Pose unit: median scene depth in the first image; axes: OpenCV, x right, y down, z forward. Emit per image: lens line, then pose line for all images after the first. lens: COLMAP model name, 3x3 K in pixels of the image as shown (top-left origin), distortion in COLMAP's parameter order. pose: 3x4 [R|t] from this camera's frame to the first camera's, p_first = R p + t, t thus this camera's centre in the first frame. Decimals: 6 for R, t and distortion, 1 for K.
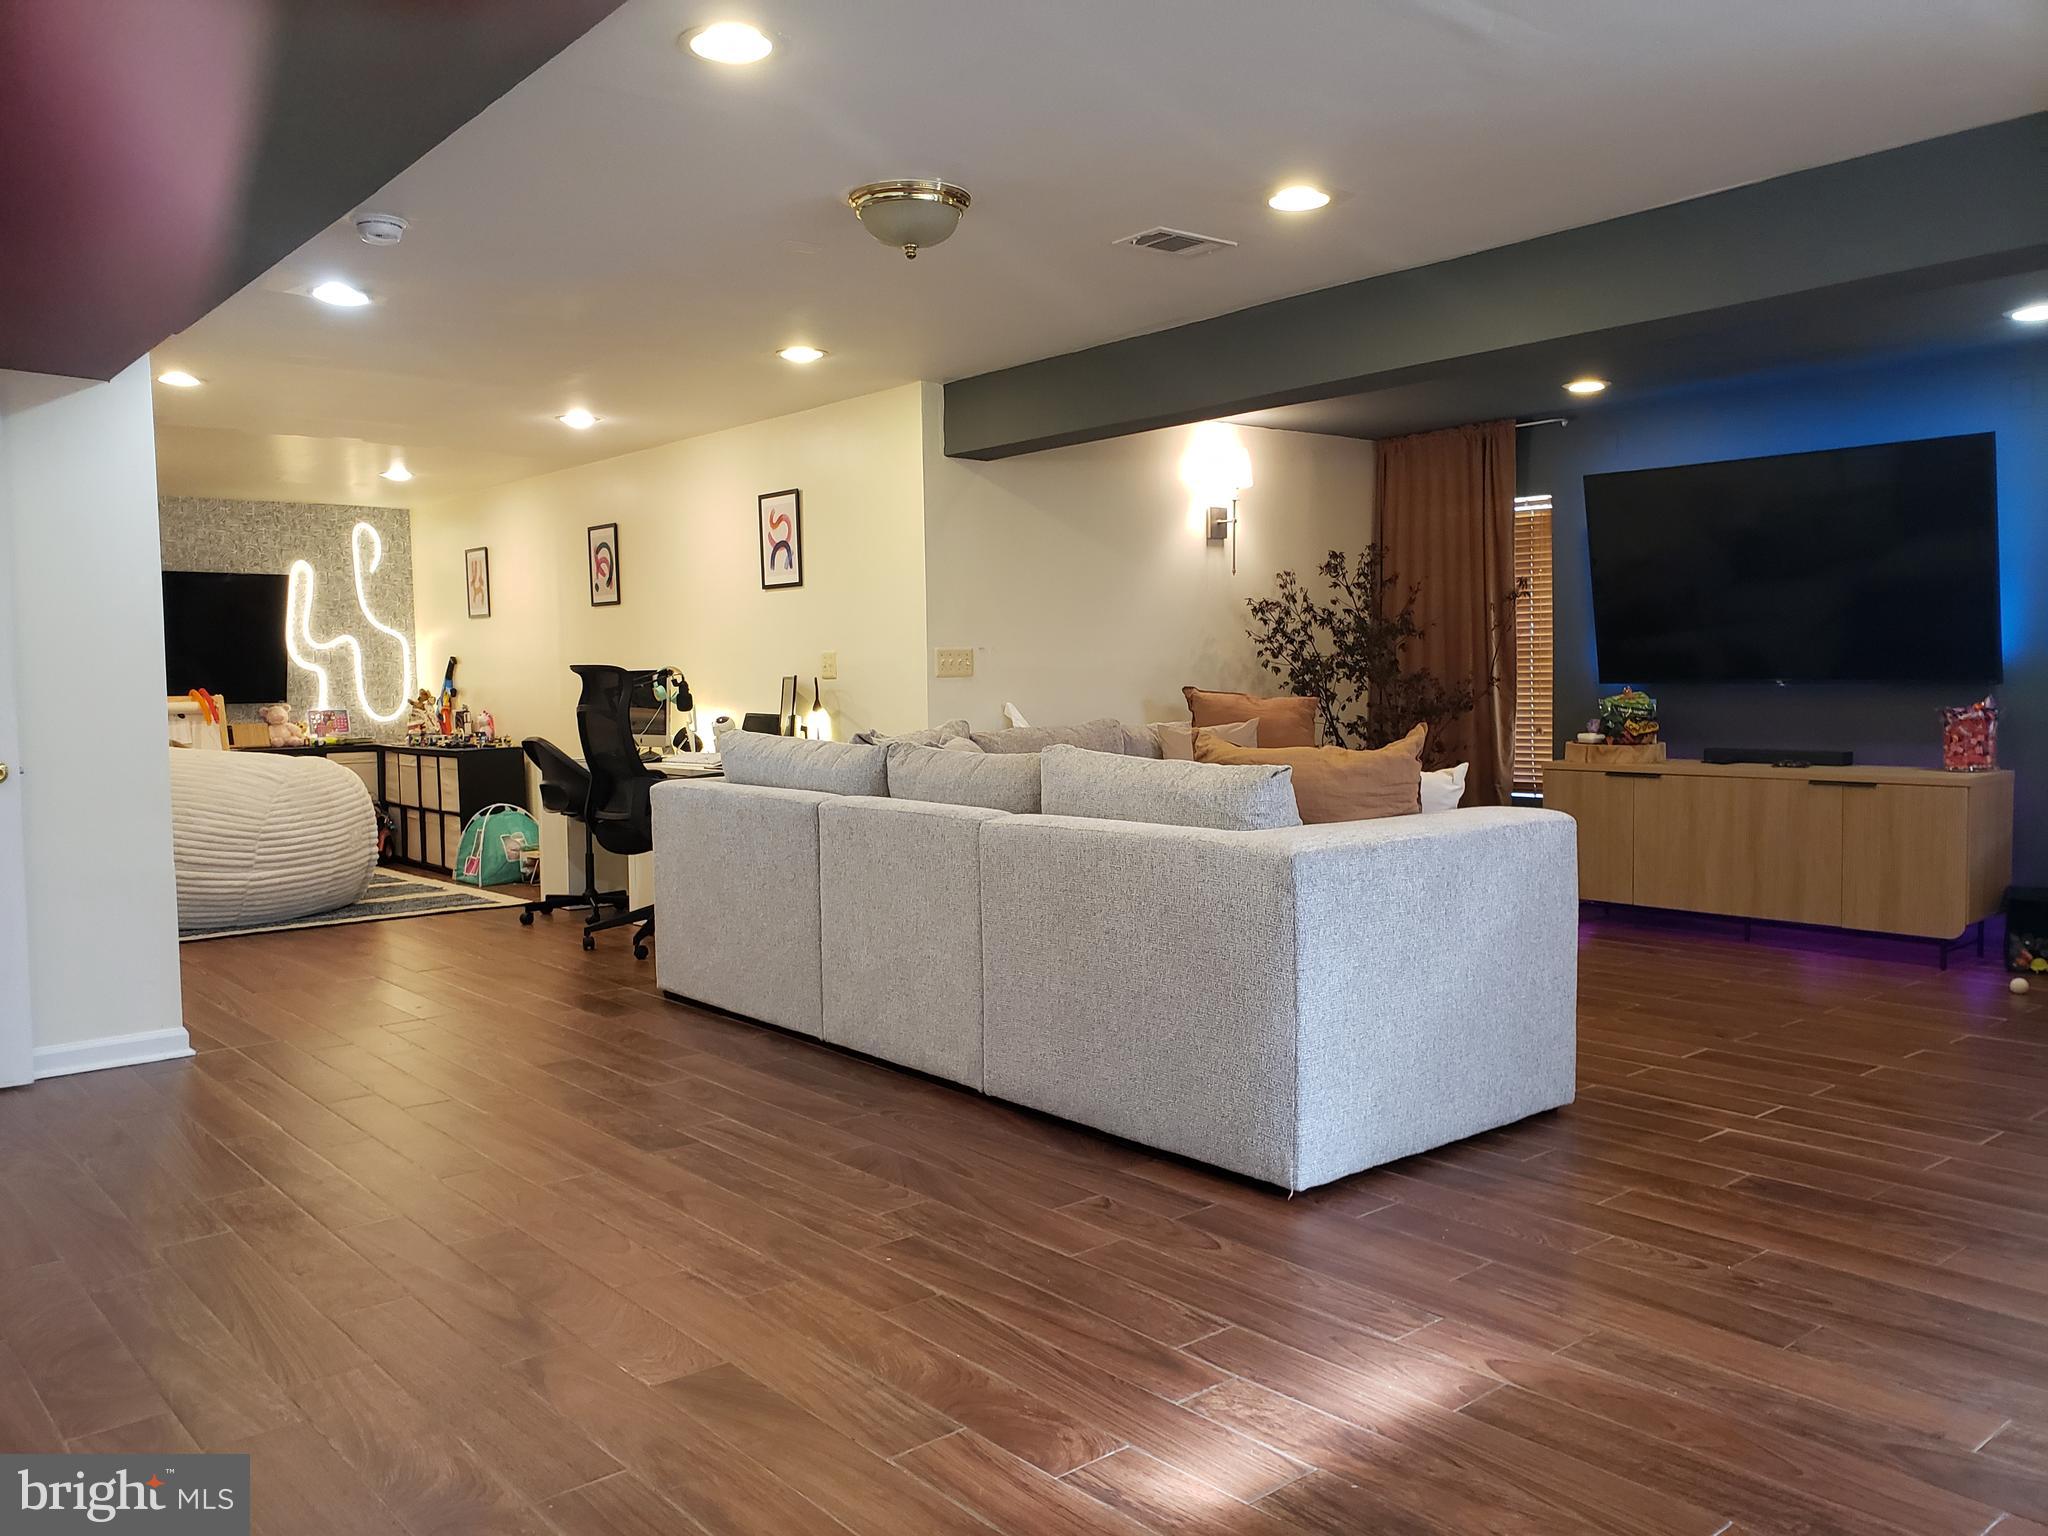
lens RADIAL K [[1591.2, 0, 1018.9], [0, 1591.2, 778.9], [0, 0, 1]] dist [0.126787, -0.256352]
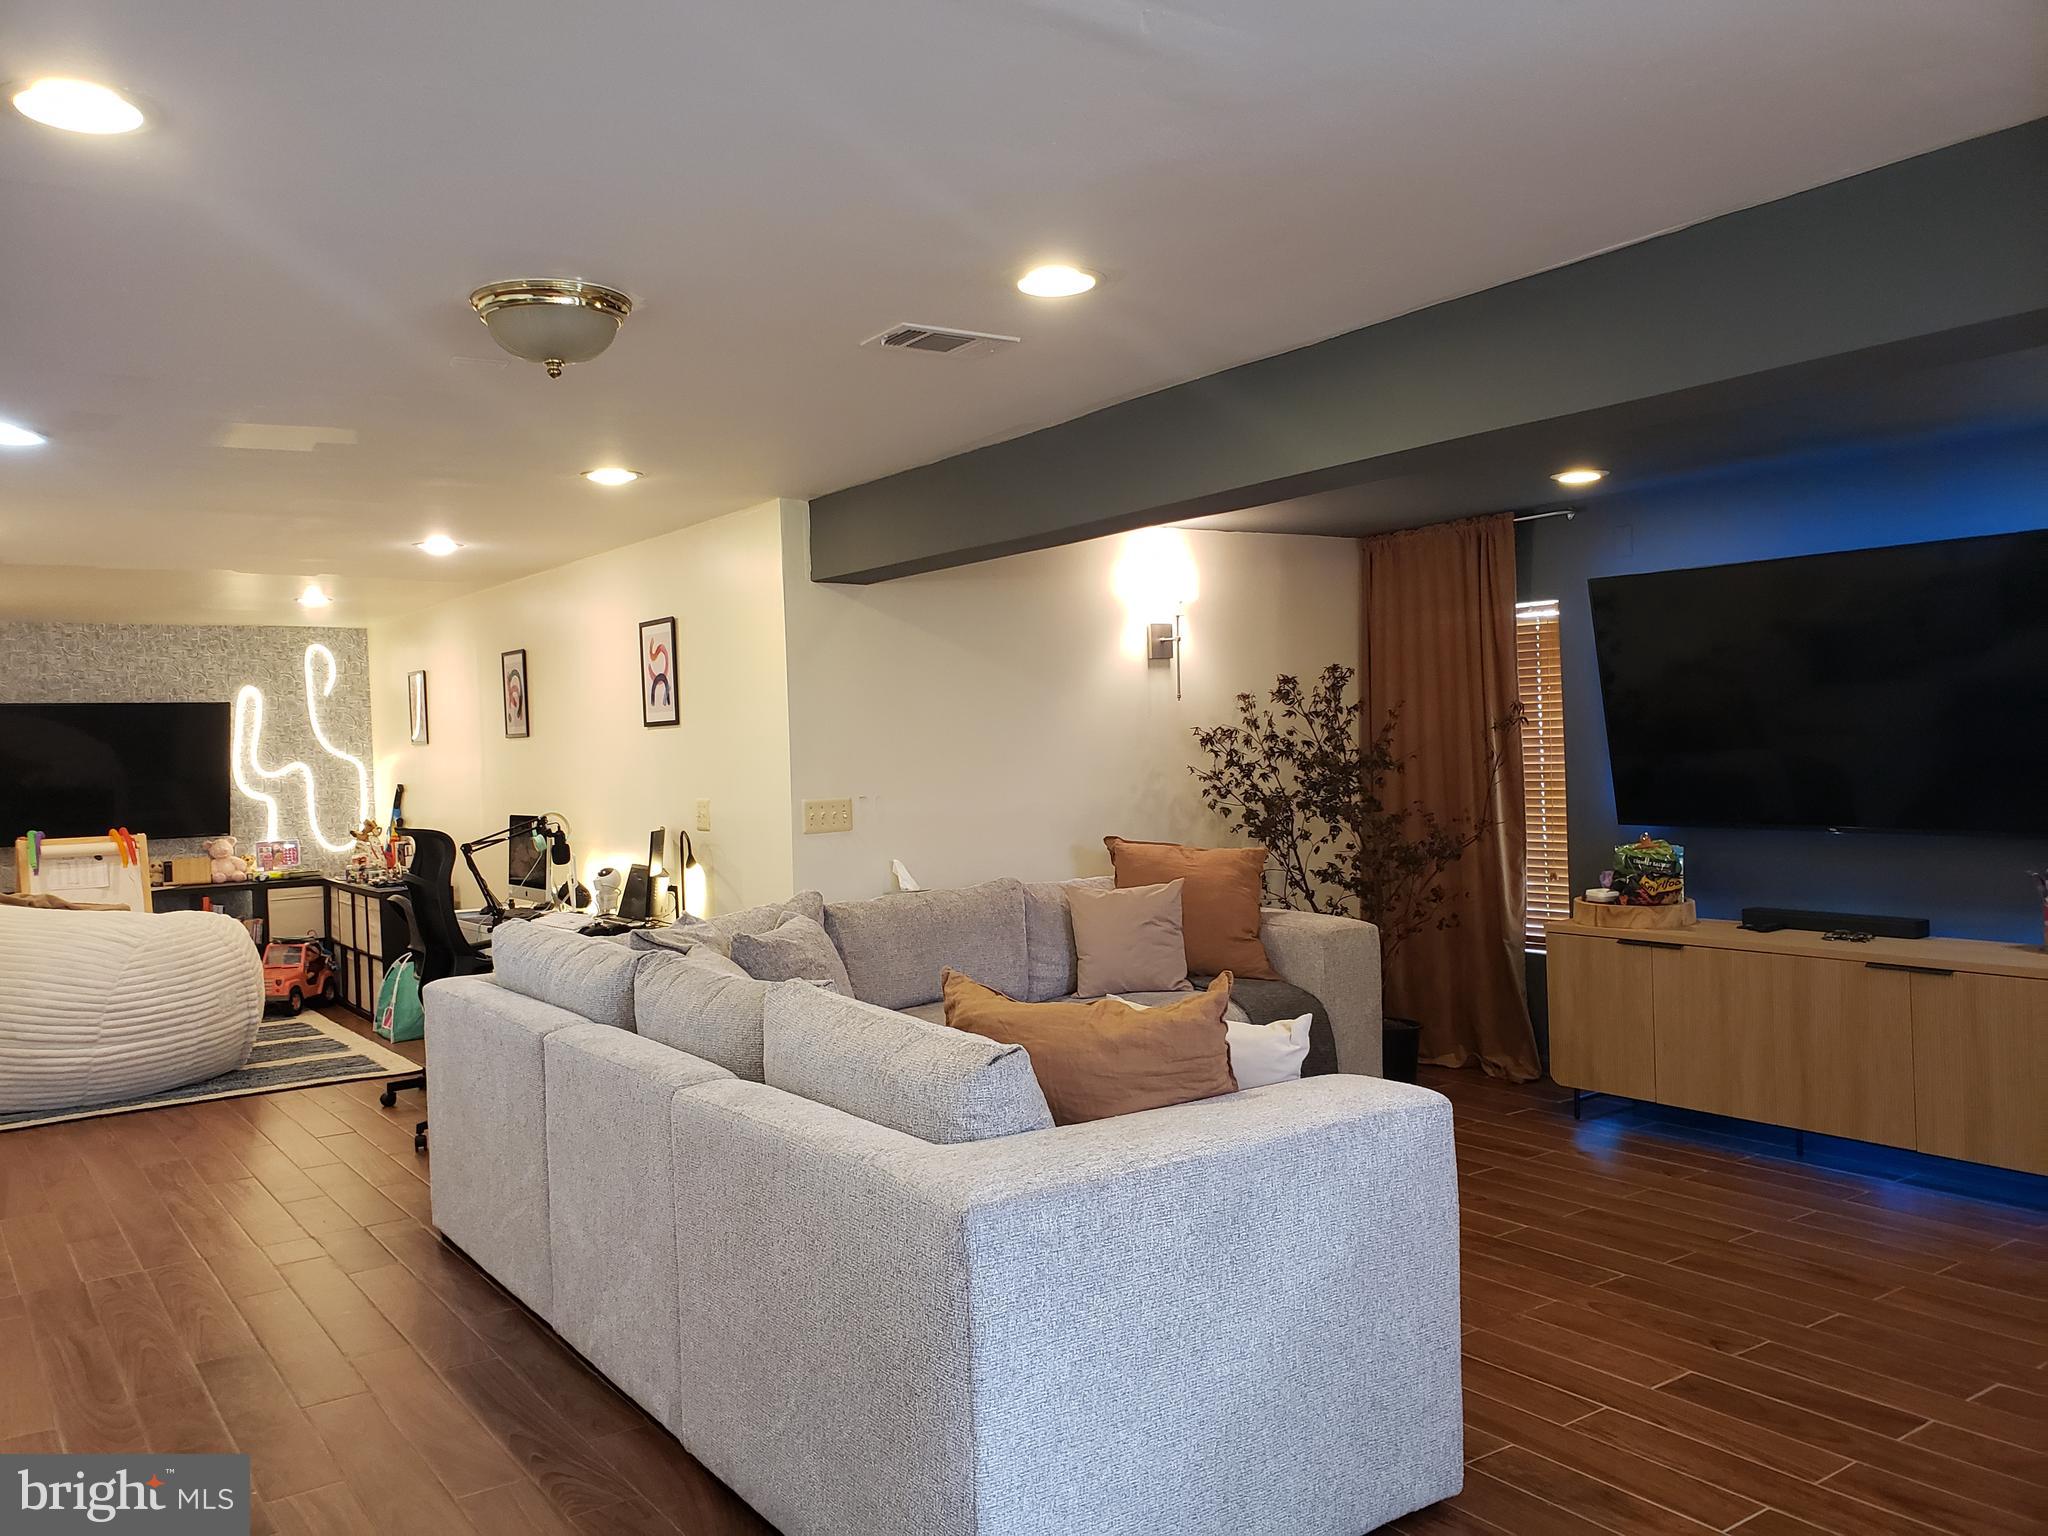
lens RADIAL K [[1582.6, 0, 997.5], [0, 1582.6, 761.9], [0, 0, 1]] dist [0.074563, -0.067406]
pose [[0.995361, -0.014278, -0.095144, 0.119114], [0.009406, 0.998631, -0.051457, -0.051977], [0.095749, 0.050324, 0.994133, 0.142093]]
